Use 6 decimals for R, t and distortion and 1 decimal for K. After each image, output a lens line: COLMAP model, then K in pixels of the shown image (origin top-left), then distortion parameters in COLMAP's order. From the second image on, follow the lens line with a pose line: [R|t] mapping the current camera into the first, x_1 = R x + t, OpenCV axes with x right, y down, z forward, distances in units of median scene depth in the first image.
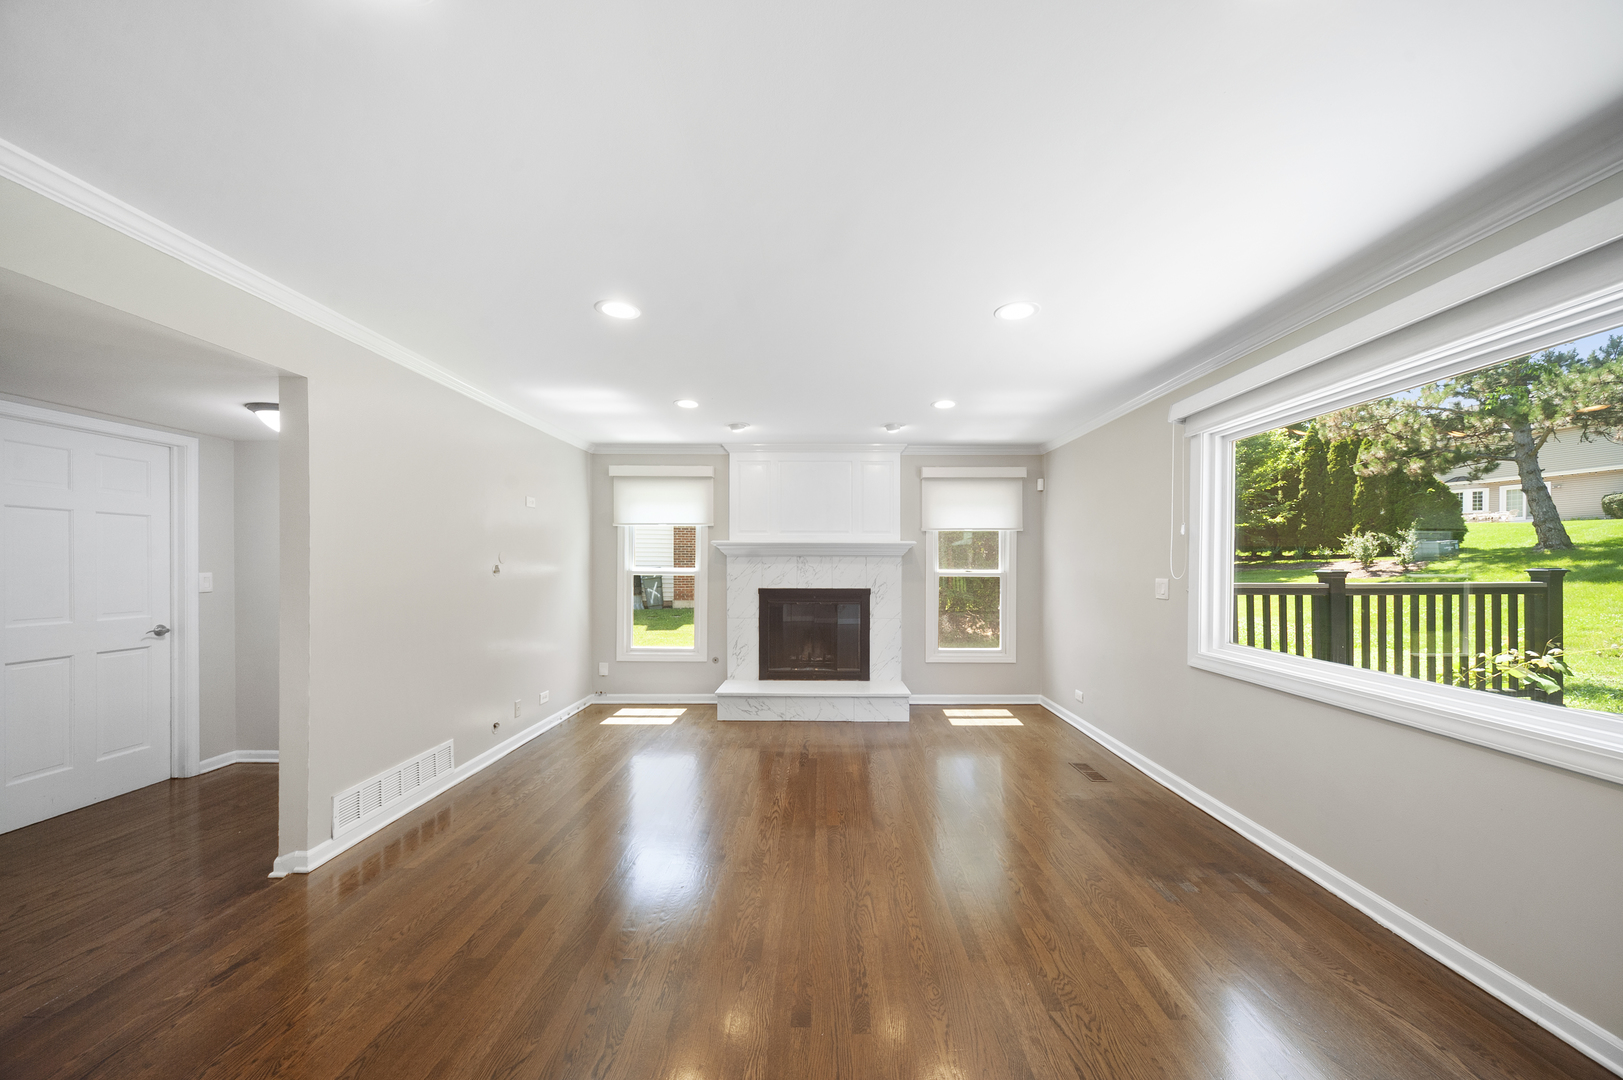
lens RADIAL K [[560.3, 0, 819.1], [0, 560.3, 563.0], [0, 0, 1]] dist [-0.000011, -0.000035]
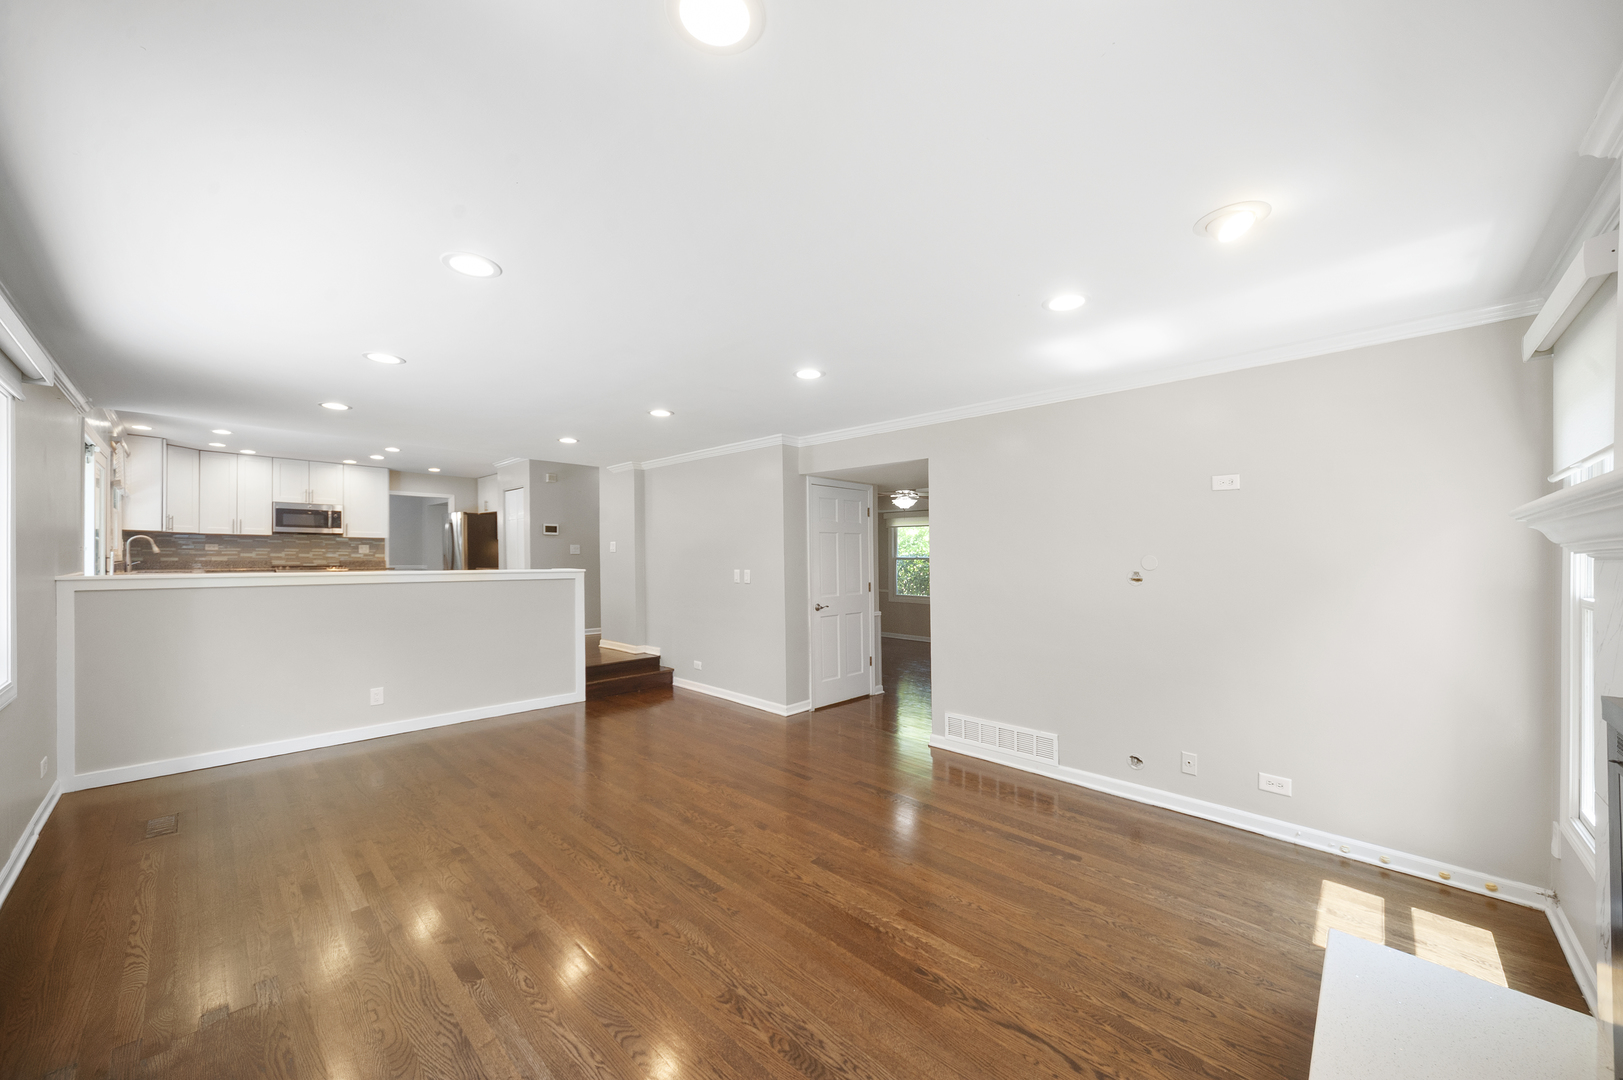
lens RADIAL K [[579.9, 0, 819.1], [0, 579.9, 549.3], [0, 0, 1]] dist [0.000733, 0.000016]
pose [[-0.686232, -0.015894, -0.727209, 0.288567], [-0.006113, 0.999852, -0.016084, -0.008385], [0.727357, -0.006592, -0.686227, 0.918175]]
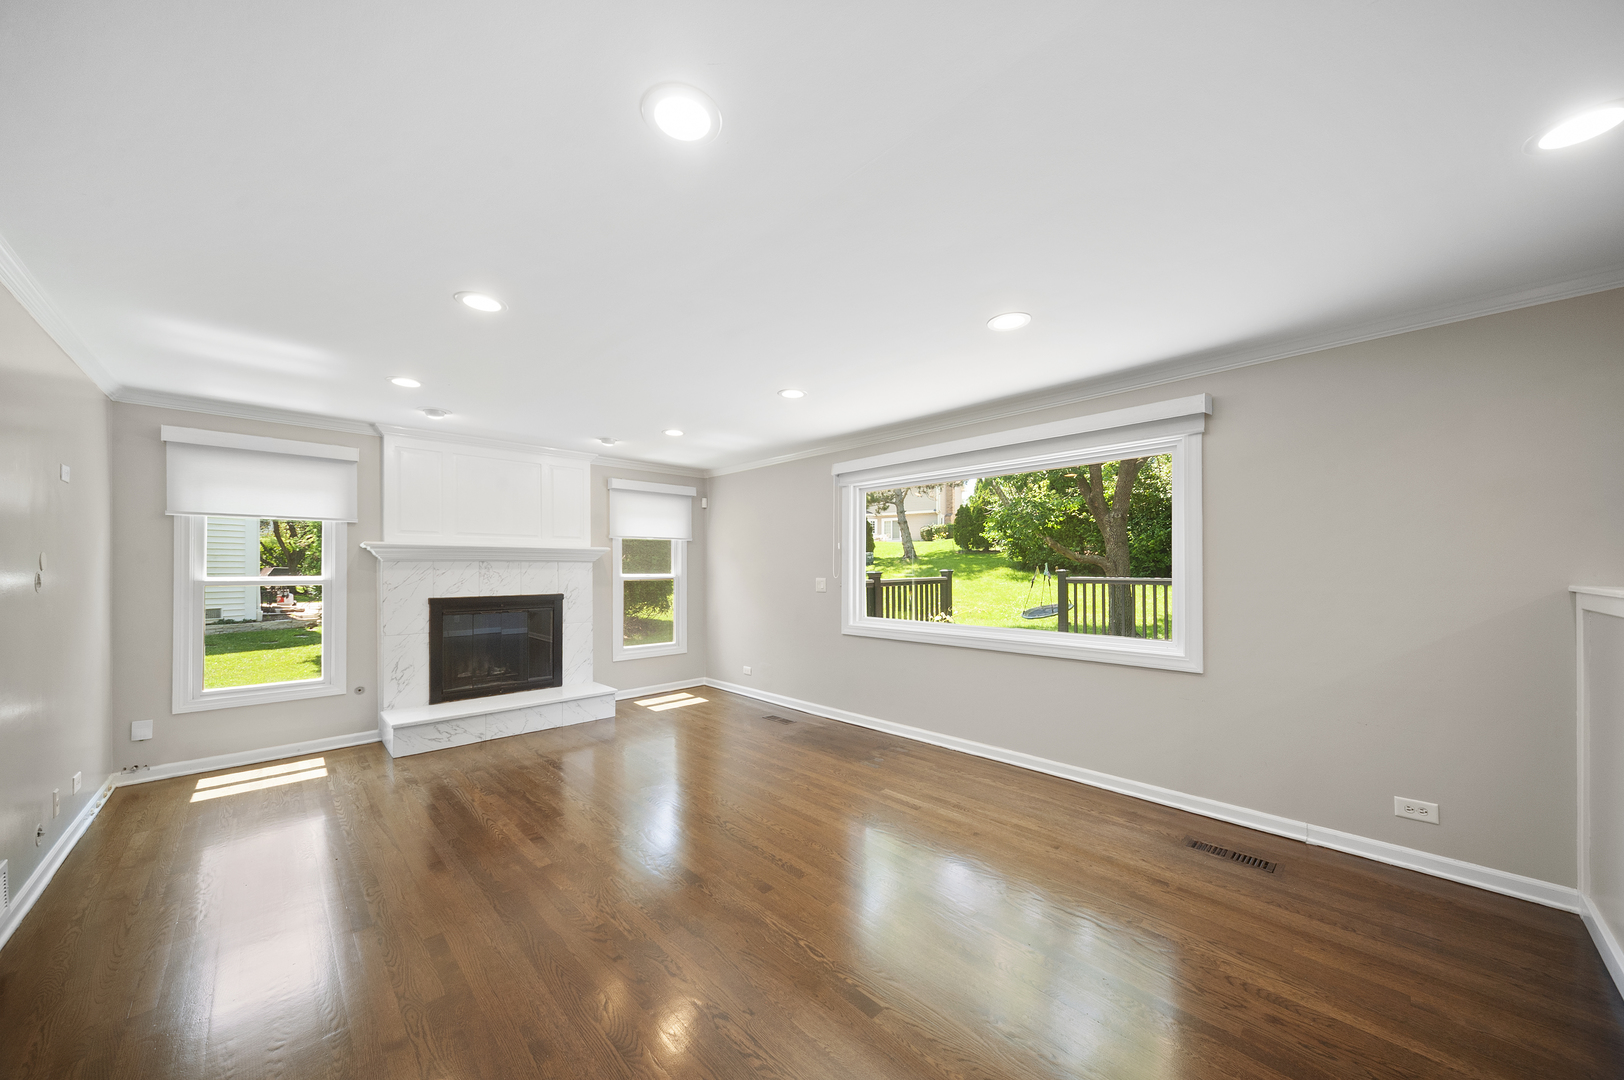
lens RADIAL K [[560.7, 0, 819.6], [0, 560.7, 563.0], [0, 0, 1]] dist [-0.000011, -0.000035]
pose [[0.711067, 0.002803, 0.703118, -0.287572], [0.003073, 0.999970, -0.007094, -0.001002], [-0.703117, 0.007205, 0.711037, -0.035558]]
